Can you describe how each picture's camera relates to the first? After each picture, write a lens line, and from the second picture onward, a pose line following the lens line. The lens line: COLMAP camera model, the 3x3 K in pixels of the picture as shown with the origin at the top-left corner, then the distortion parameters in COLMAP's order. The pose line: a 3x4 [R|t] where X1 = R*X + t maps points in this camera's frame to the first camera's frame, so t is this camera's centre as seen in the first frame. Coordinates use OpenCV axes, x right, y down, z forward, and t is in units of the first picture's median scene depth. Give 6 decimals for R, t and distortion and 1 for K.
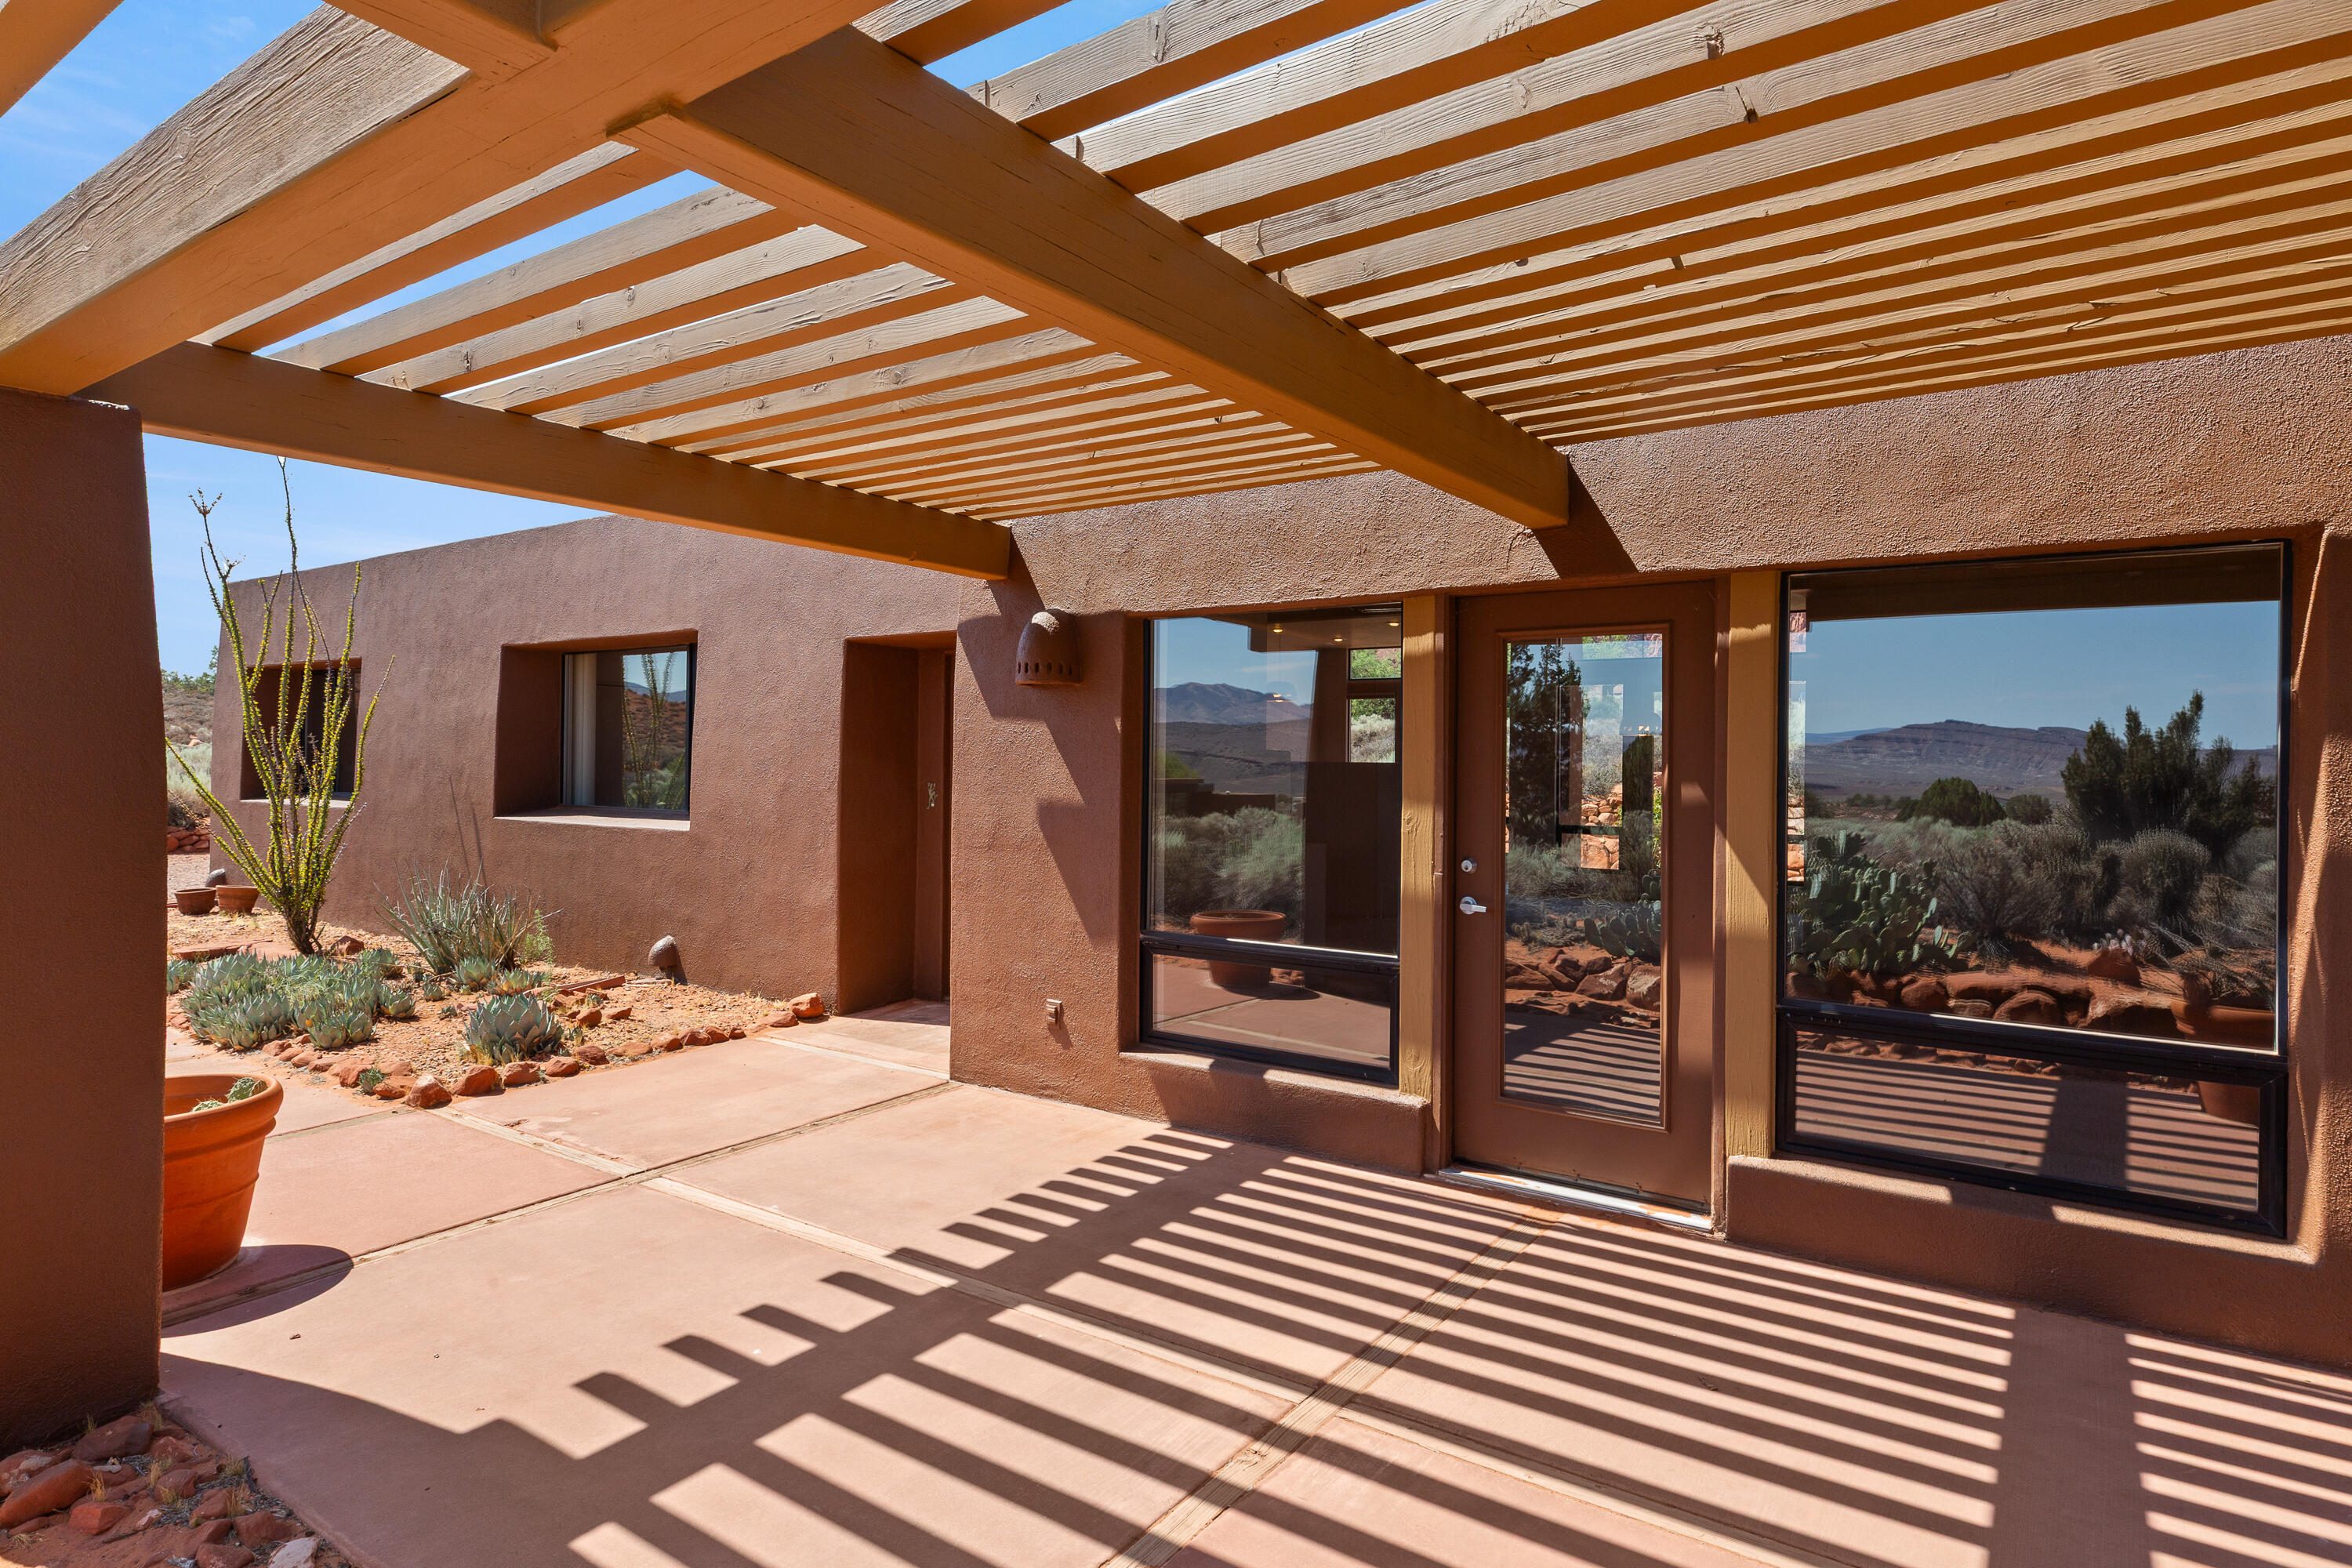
lens RADIAL K [[1299.3, 0, 1176.5], [0, 1299.3, 772.6], [0, 0, 1]] dist [0.005475, -0.000555]
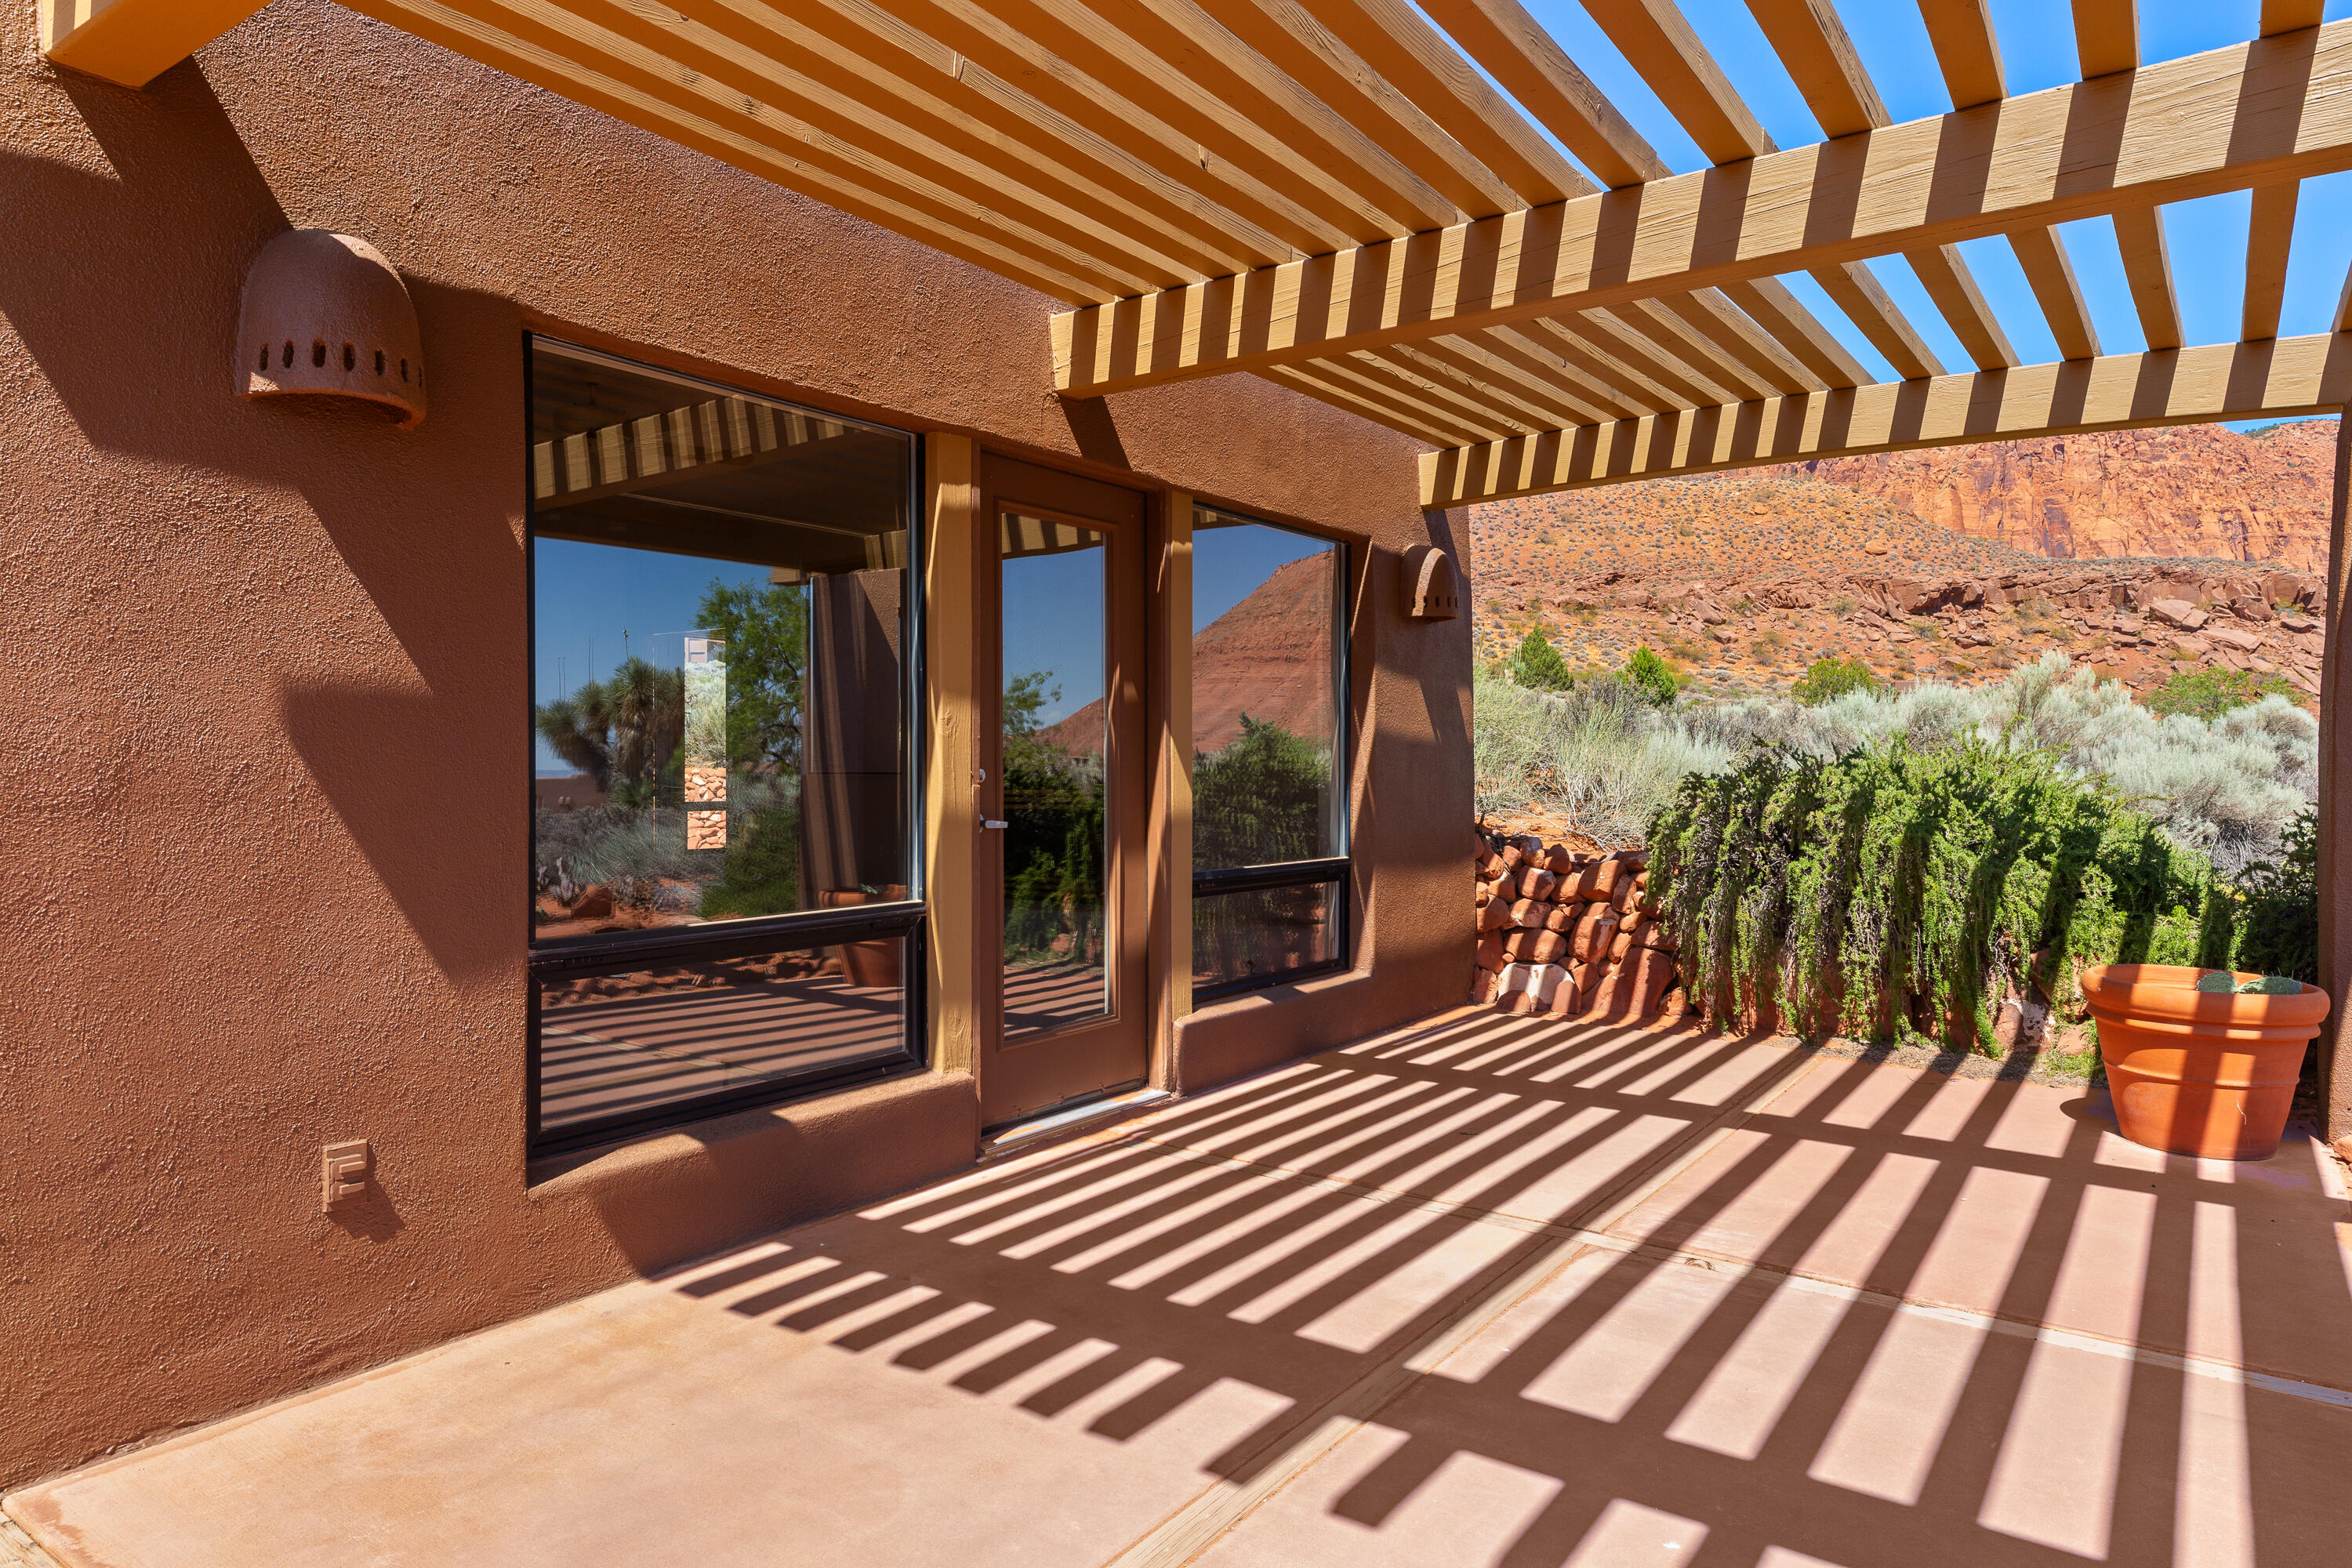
lens RADIAL K [[1446.0, 0, 1177.1], [0, 1446.0, 775.8], [0, 0, 1]] dist [0.008281, 0.001684]
pose [[0.001127, -0.016734, 0.999859, -0.729994], [0.013408, 0.999770, 0.016718, 0.061287], [-0.999909, 0.013387, 0.001351, 0.913508]]
